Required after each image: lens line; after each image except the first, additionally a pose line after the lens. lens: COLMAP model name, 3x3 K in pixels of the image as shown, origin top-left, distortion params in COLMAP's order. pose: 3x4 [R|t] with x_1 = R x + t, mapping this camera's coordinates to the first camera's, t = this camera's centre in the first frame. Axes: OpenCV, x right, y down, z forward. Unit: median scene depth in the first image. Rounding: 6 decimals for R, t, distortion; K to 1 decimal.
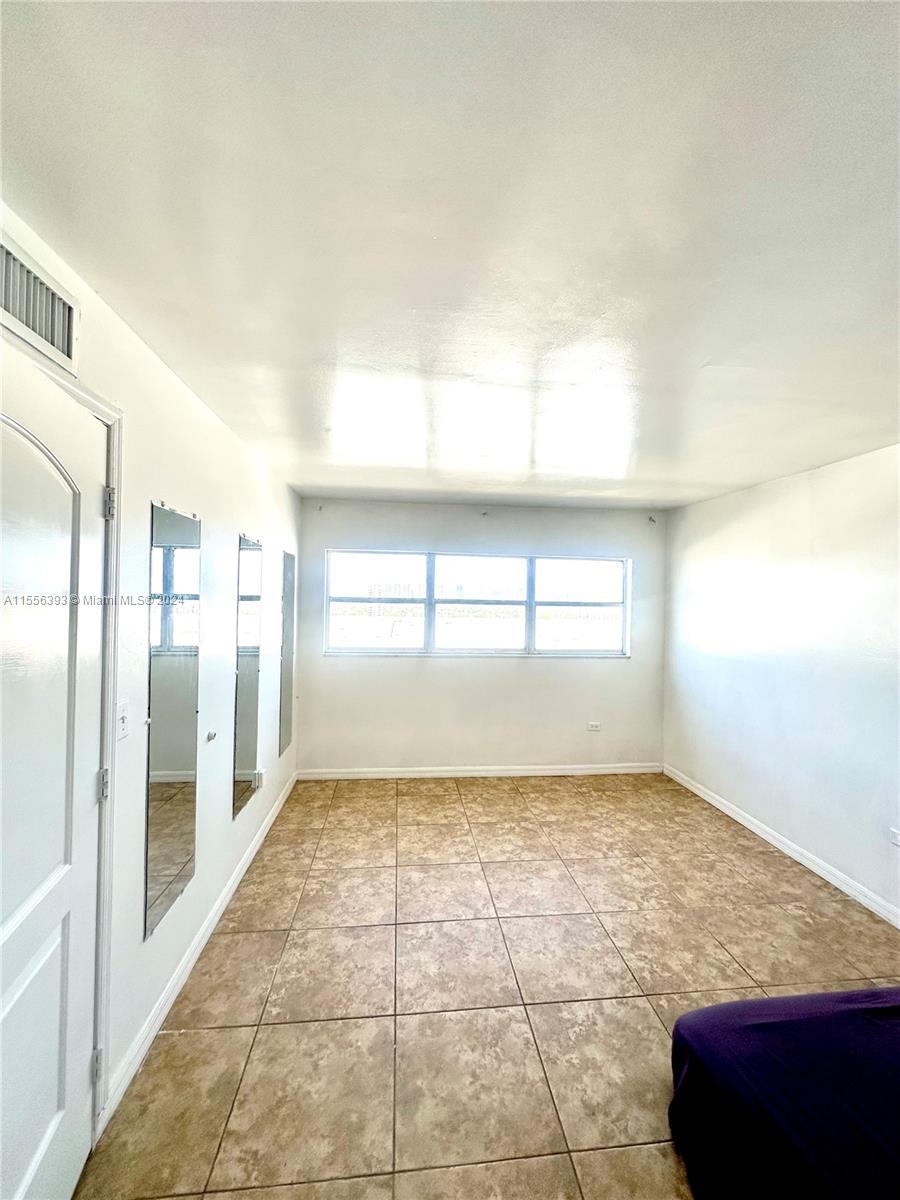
lens RADIAL K [[479.1, 0, 450.1], [0, 479.1, 598.3], [0, 0, 1]] dist [-0.002610, 0.000251]
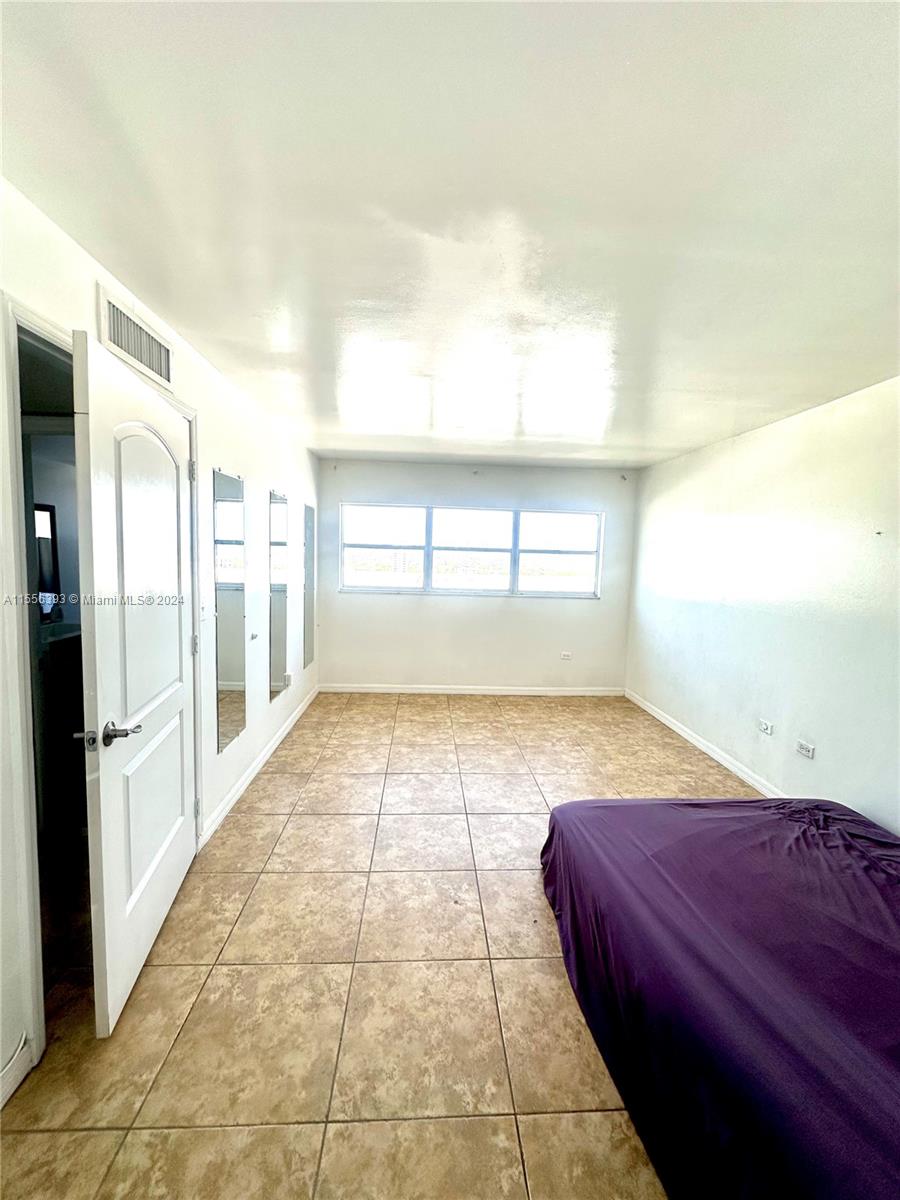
lens RADIAL K [[479.1, 0, 450.1], [0, 479.1, 598.3], [0, 0, 1]] dist [-0.002610, 0.000251]
pose [[0.998680, 0.014564, -0.049246, 0.103109], [-0.010029, 0.995791, 0.091105, 0.030940], [0.050366, -0.090491, 0.994623, -0.257752]]
